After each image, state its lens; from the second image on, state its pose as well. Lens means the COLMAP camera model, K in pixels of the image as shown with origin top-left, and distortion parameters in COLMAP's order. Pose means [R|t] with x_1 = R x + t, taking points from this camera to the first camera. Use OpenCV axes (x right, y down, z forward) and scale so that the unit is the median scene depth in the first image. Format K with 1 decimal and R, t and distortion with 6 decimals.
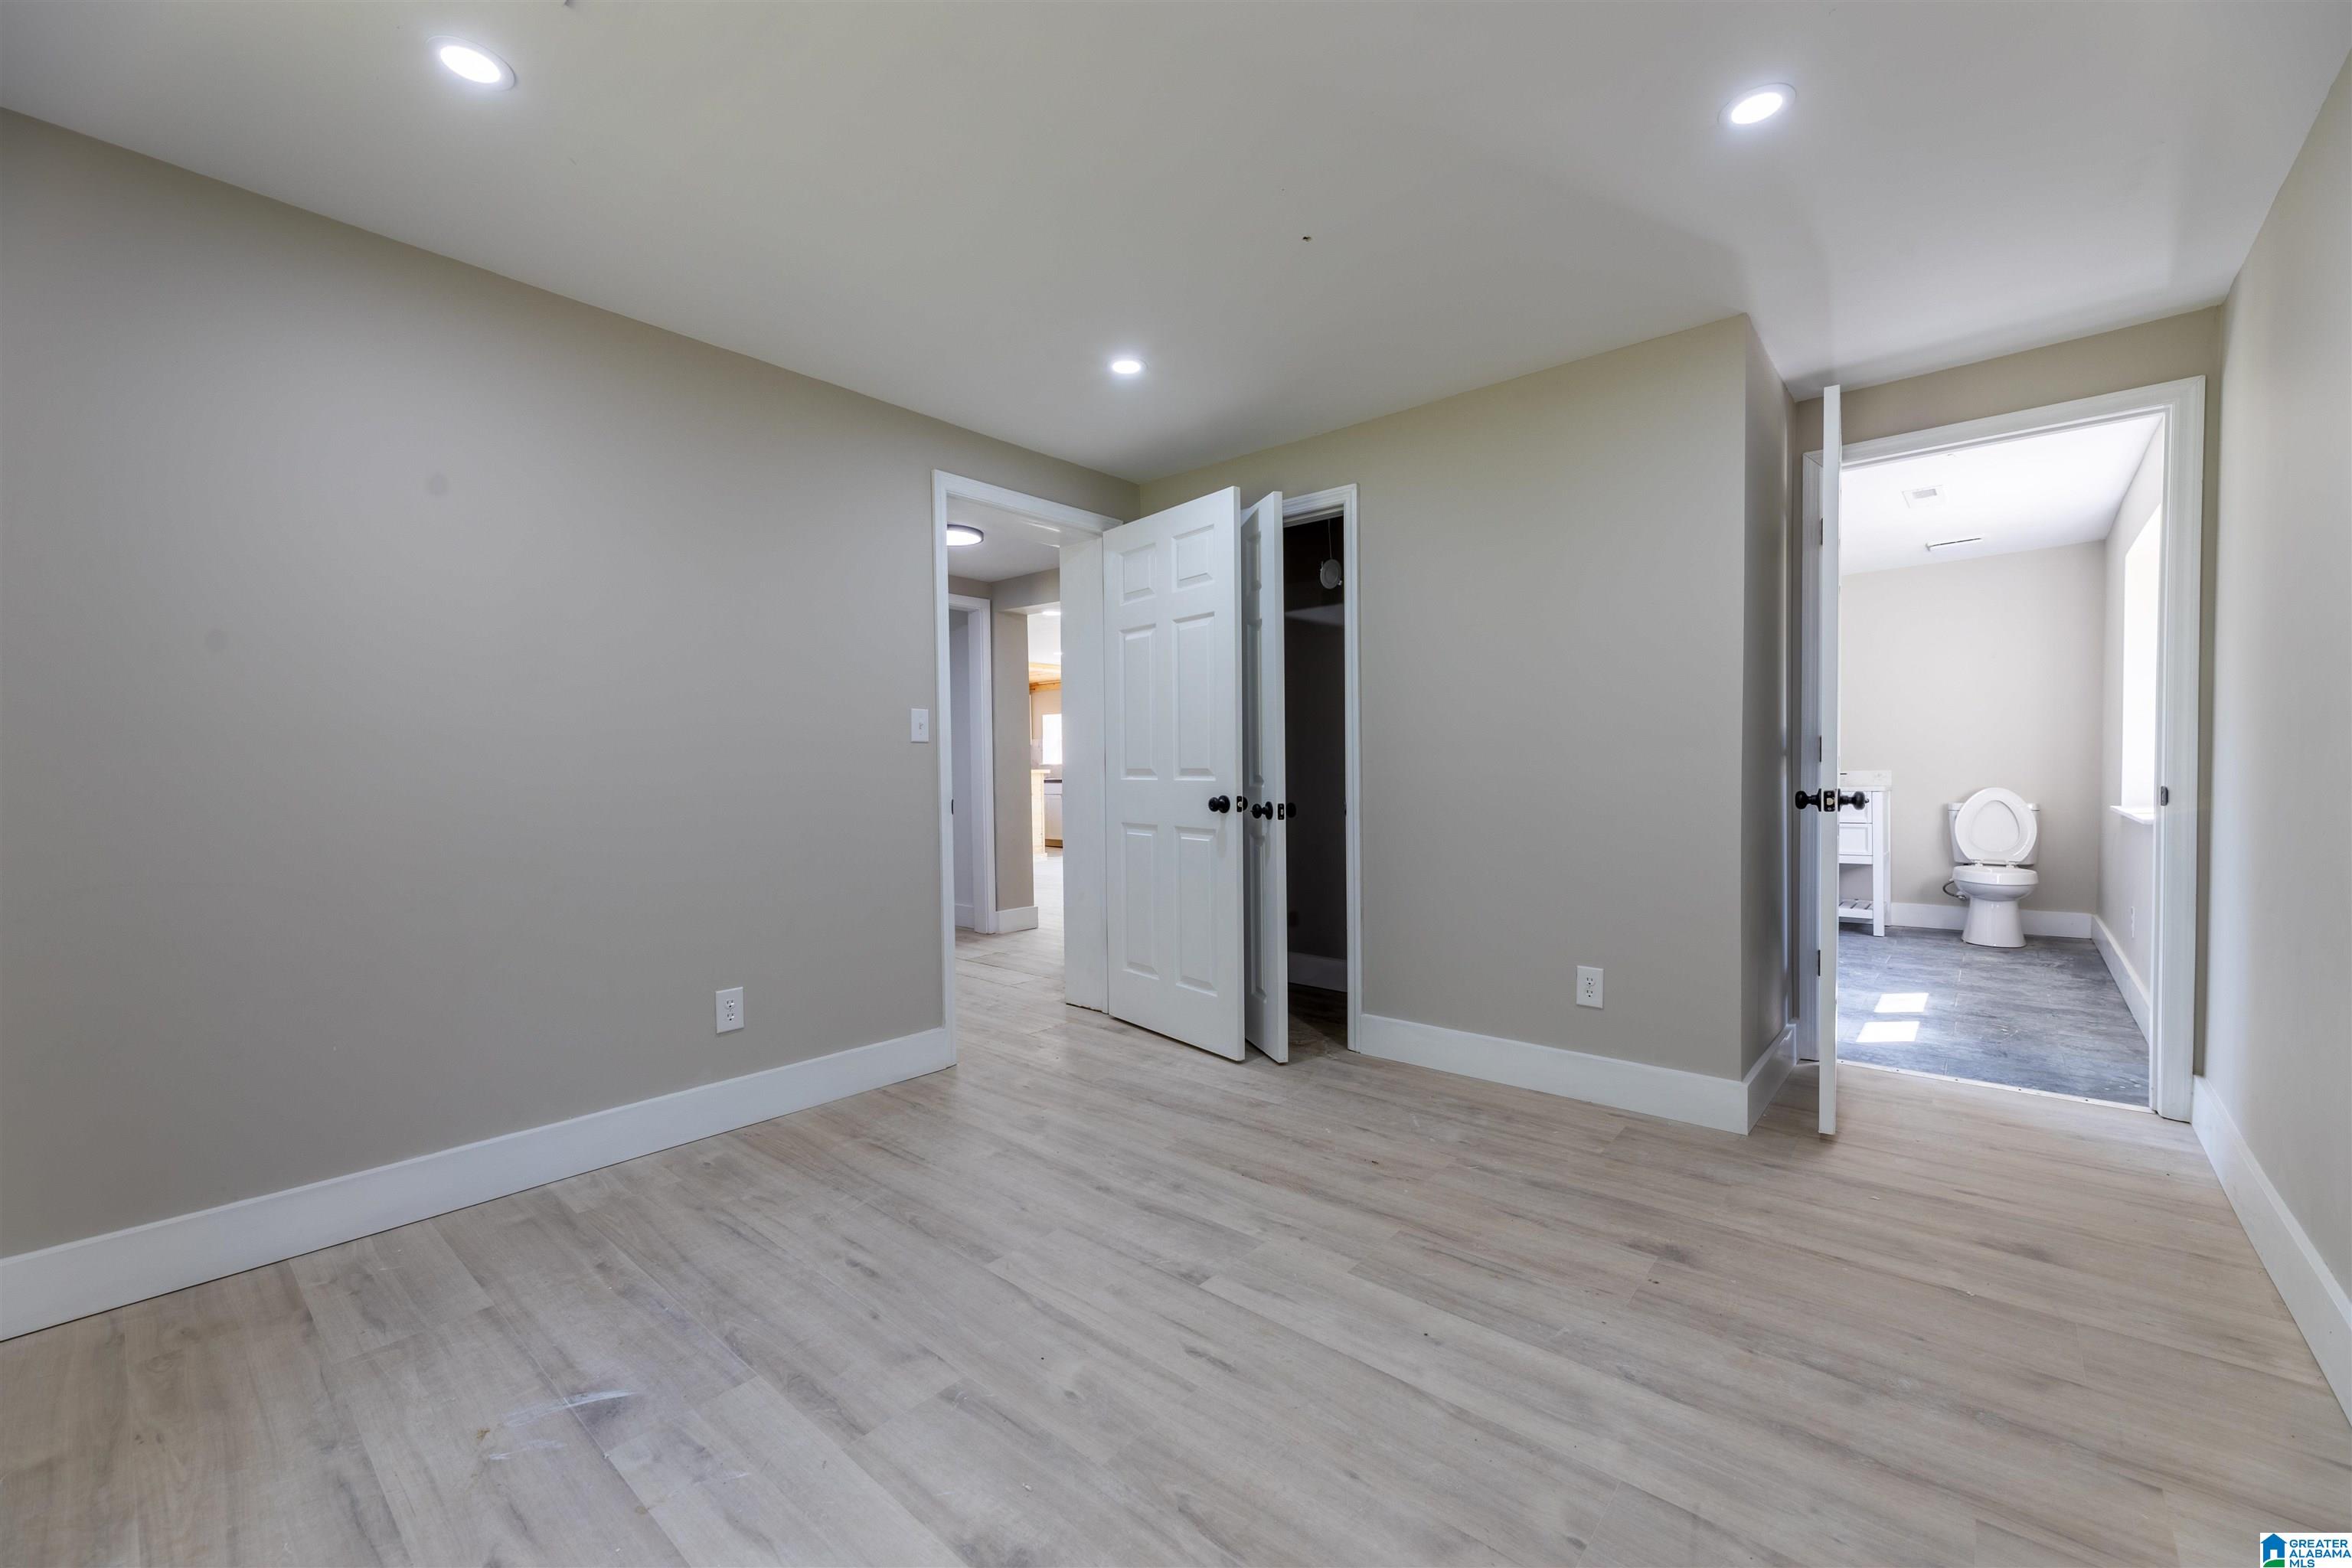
lens RADIAL K [[936.5, 0, 1180.4], [0, 936.5, 775.1], [0, 0, 1]] dist [0.001176, -0.000484]
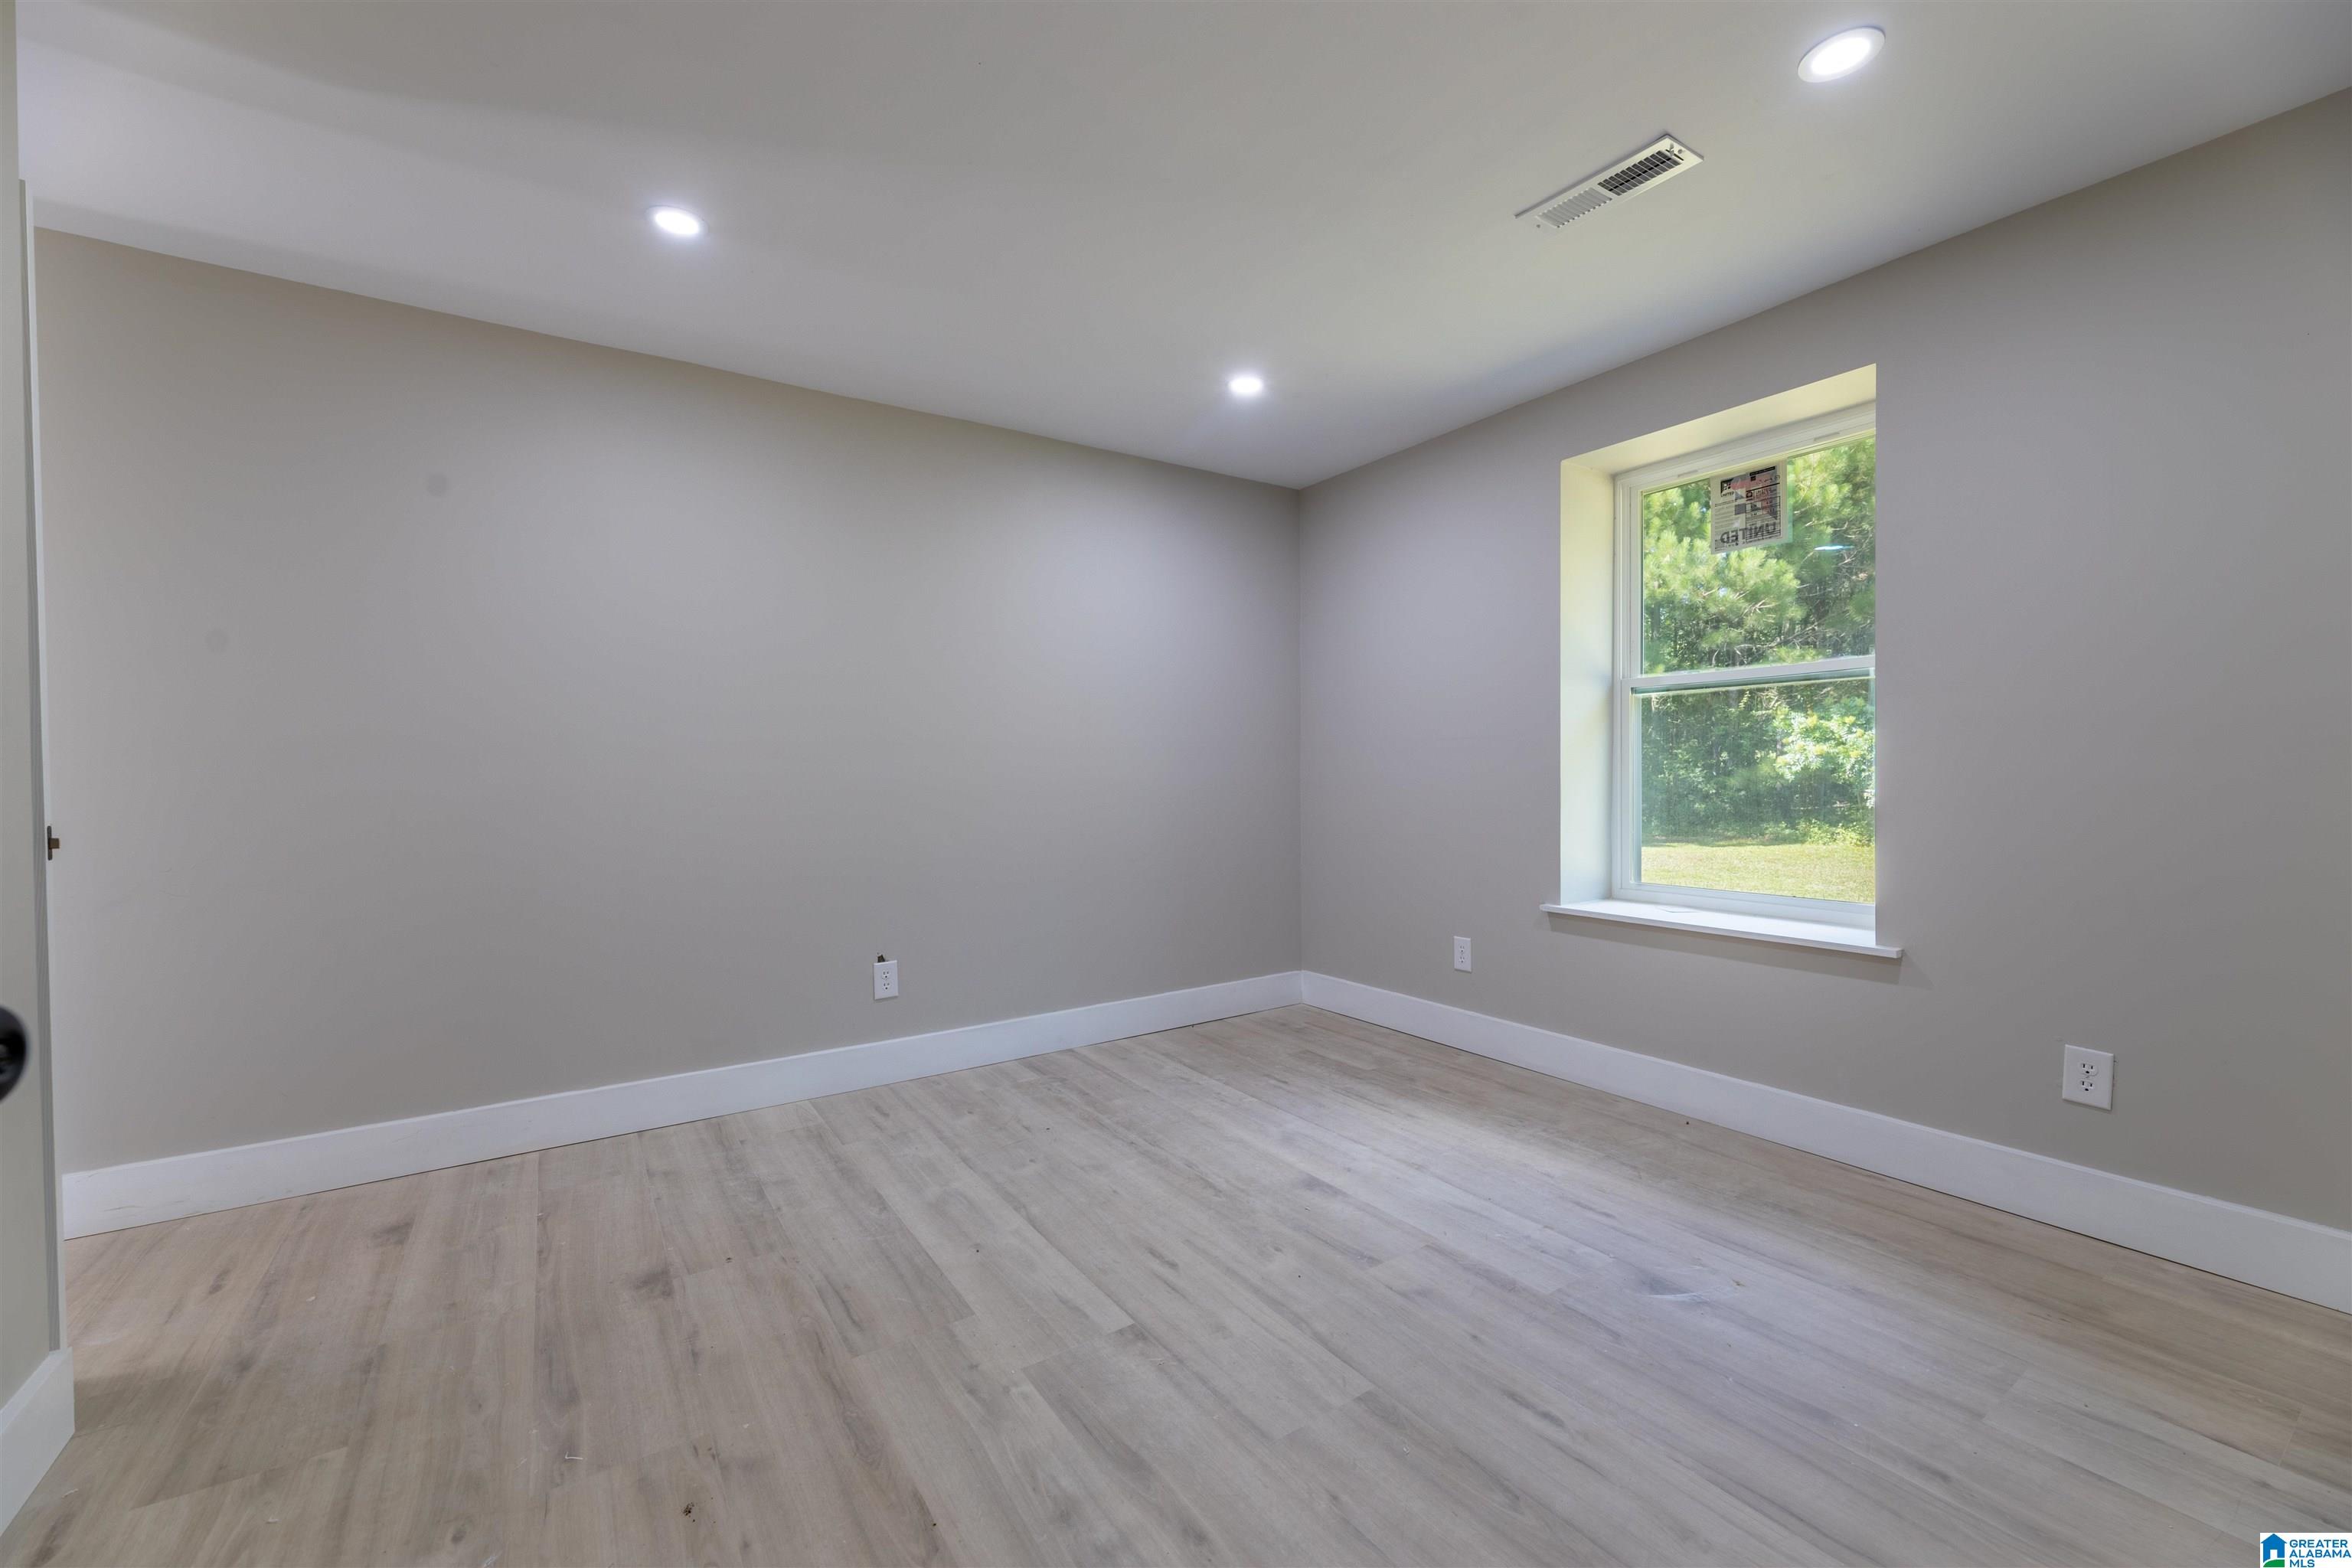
lens RADIAL K [[936.5, 0, 1180.4], [0, 936.5, 775.1], [0, 0, 1]] dist [0.001176, -0.000484]
pose [[-0.964579, 0.018714, 0.263129, -0.268098], [0.021719, 0.999728, 0.008516, -0.009408], [-0.262898, 0.013929, -0.964723, 1.791964]]
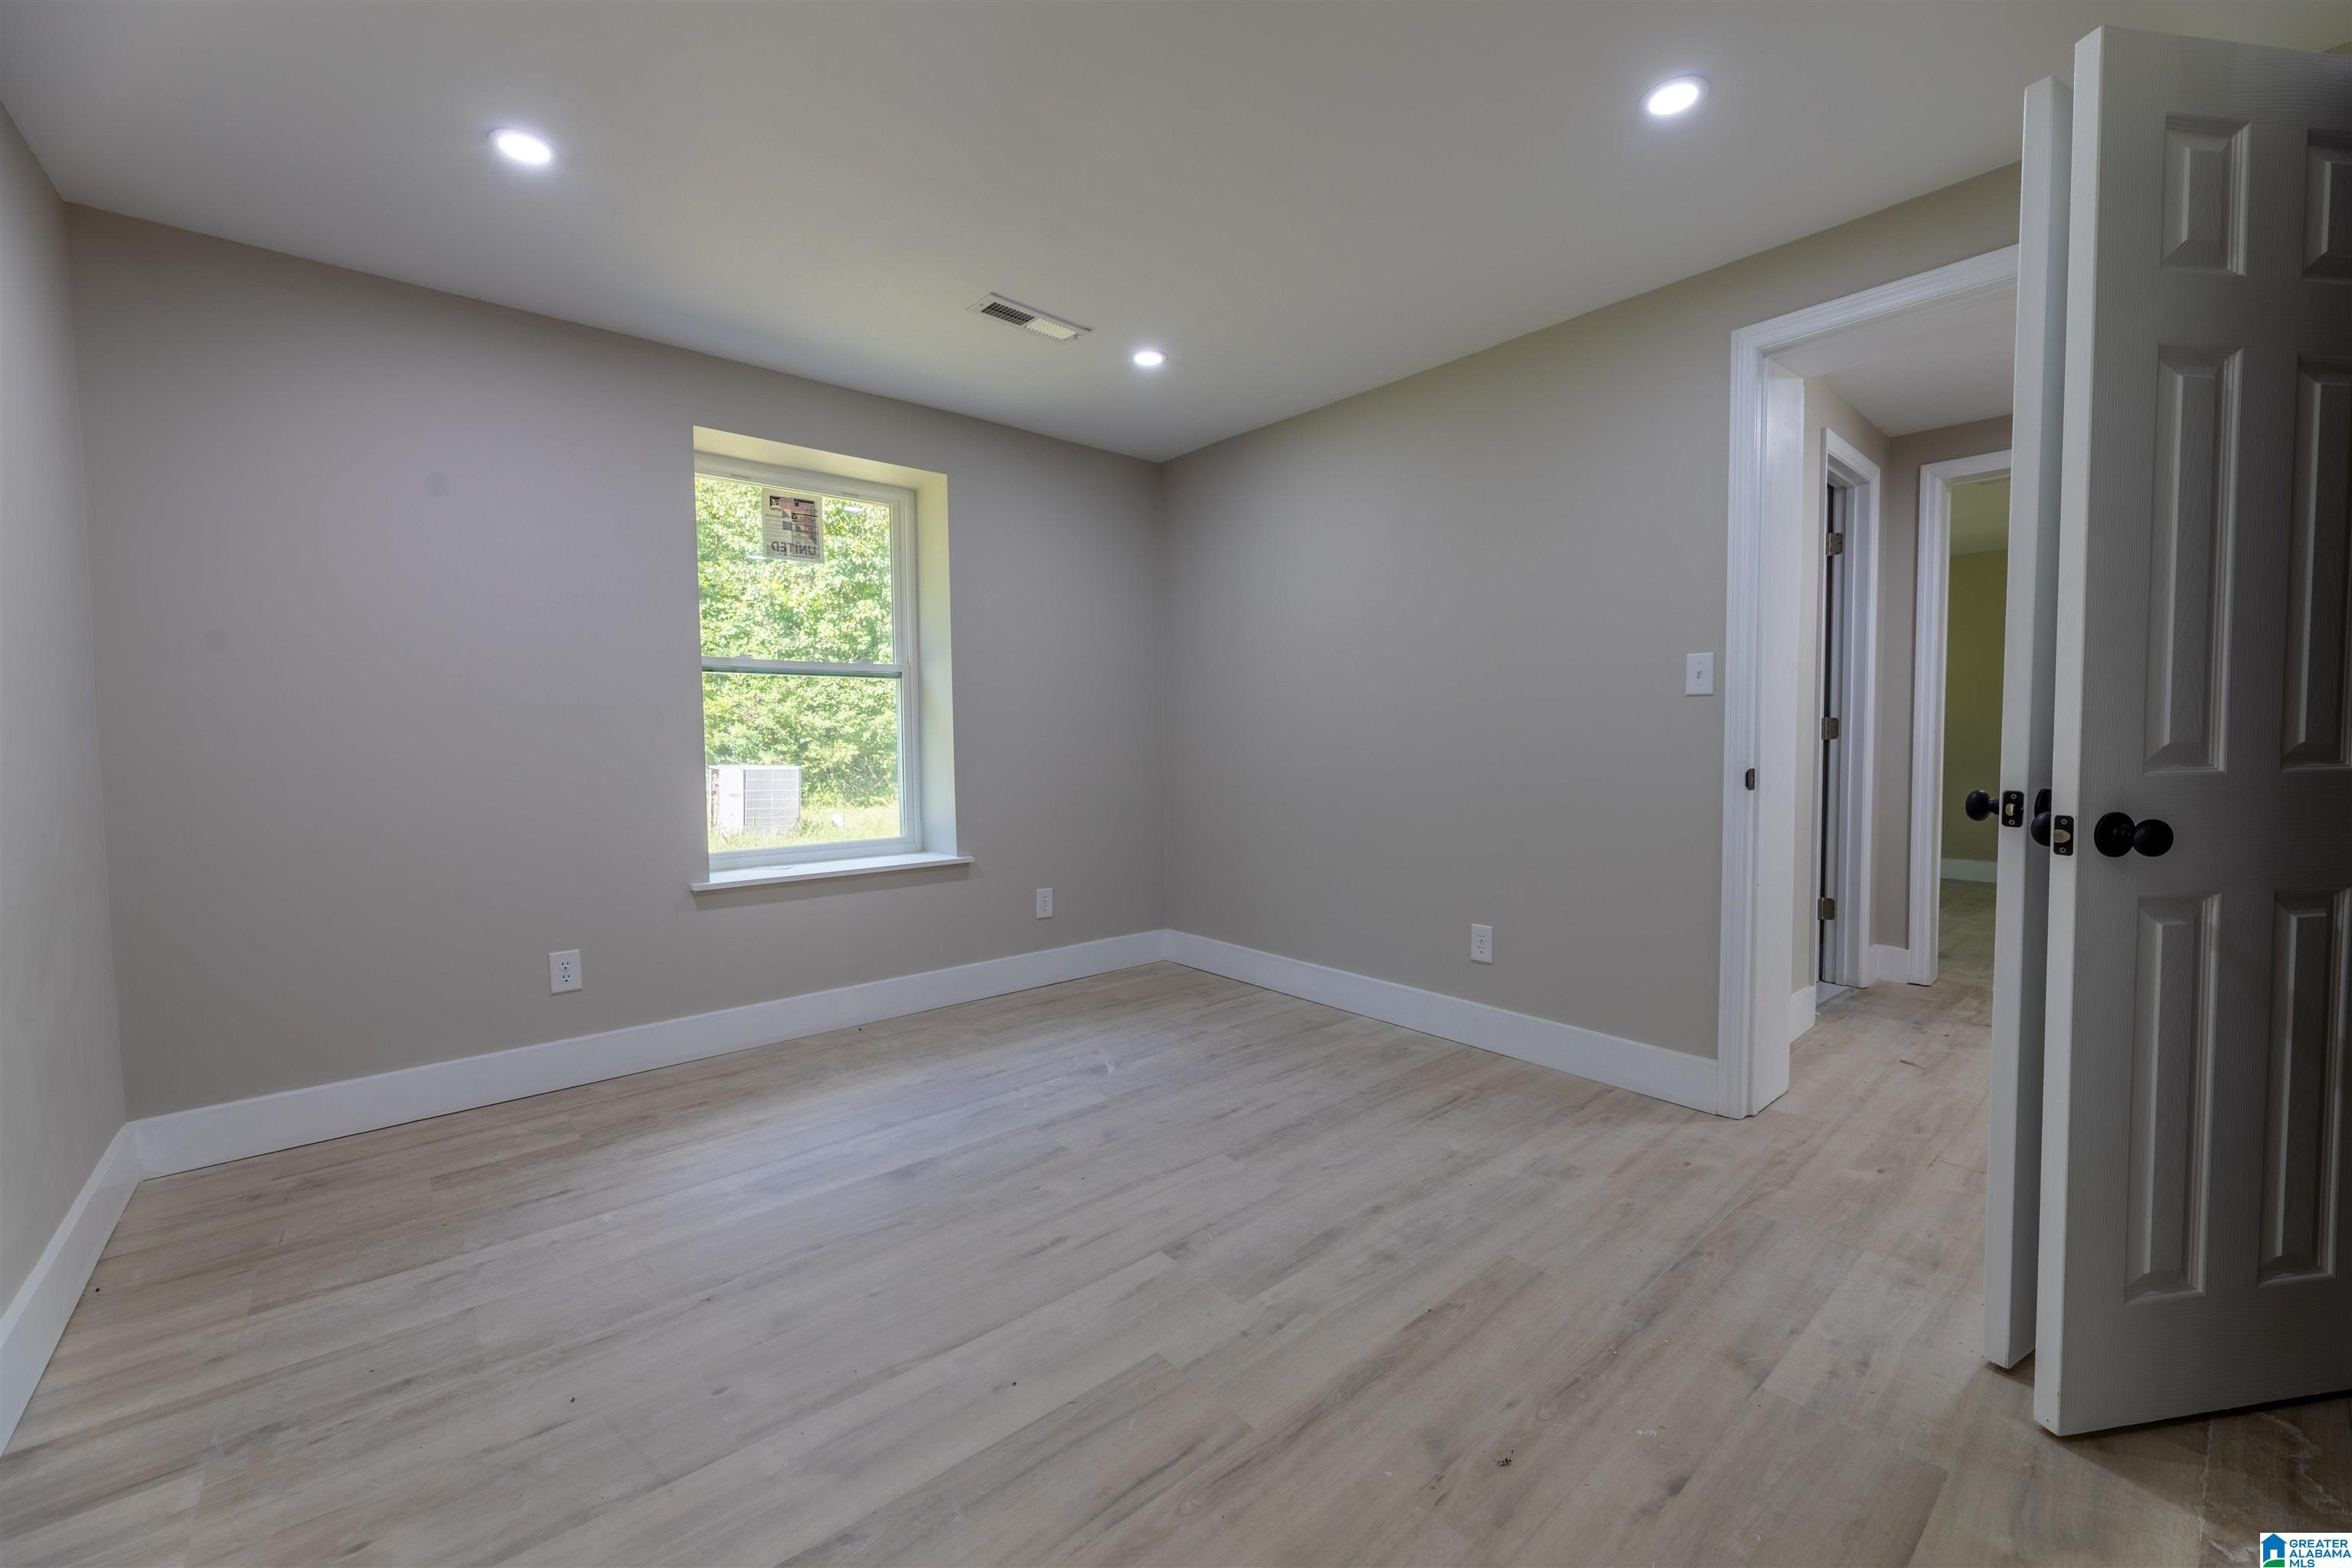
lens RADIAL K [[936.5, 0, 1180.4], [0, 936.5, 775.1], [0, 0, 1]] dist [0.001176, -0.000484]
pose [[-0.146731, 0.052242, -0.987796, 0.935109], [0.004718, 0.998630, 0.052114, -0.017323], [0.989165, 0.002986, -0.146777, 1.110268]]
